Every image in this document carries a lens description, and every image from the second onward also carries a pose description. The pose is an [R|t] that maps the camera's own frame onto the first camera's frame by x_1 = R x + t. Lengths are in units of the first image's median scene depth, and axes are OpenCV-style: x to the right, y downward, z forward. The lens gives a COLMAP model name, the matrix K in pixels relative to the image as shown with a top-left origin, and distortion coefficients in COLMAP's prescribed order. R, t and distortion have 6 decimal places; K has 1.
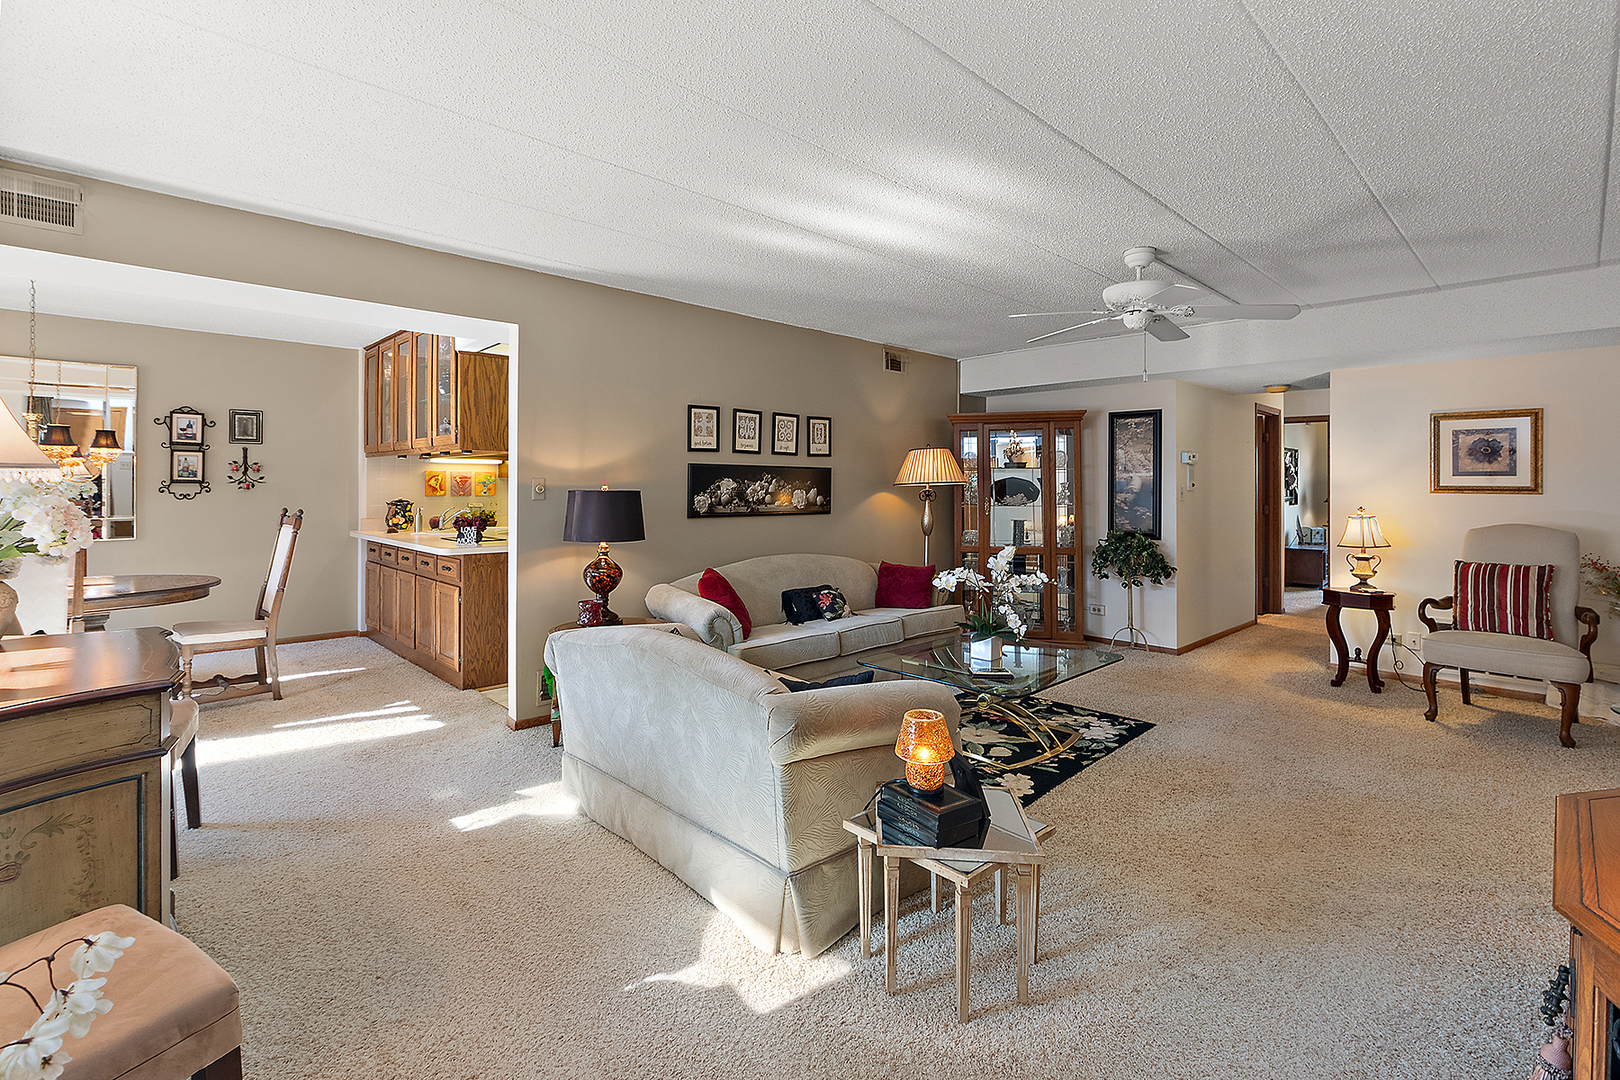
lens RADIAL K [[738.4, 0, 814.2], [0, 738.4, 487.5], [0, 0, 1]] dist [-0.001121, -0.000625]
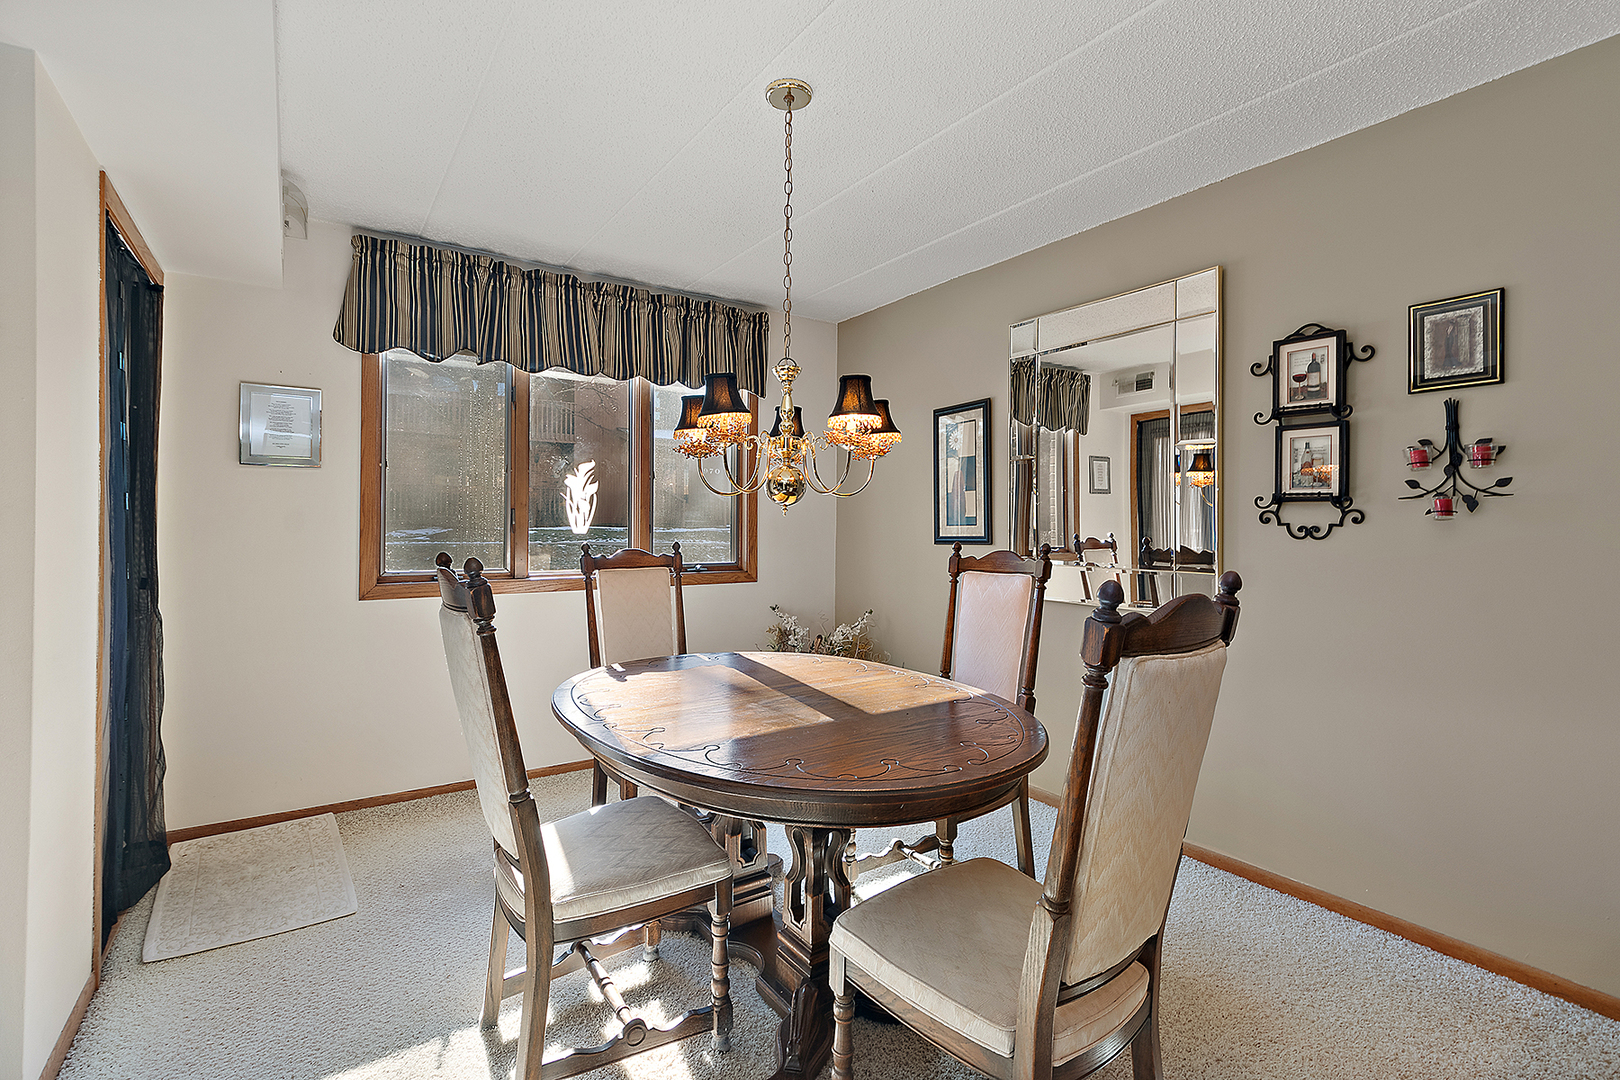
lens RADIAL K [[738.4, 0, 814.3], [0, 738.4, 531.9], [0, 0, 1]] dist [-0.001121, -0.000625]
pose [[-0.155917, 0.000369, -0.987770, -0.398883], [-0.012526, 0.999919, 0.002351, 0.015125], [0.987691, 0.012739, -0.155900, 0.820131]]
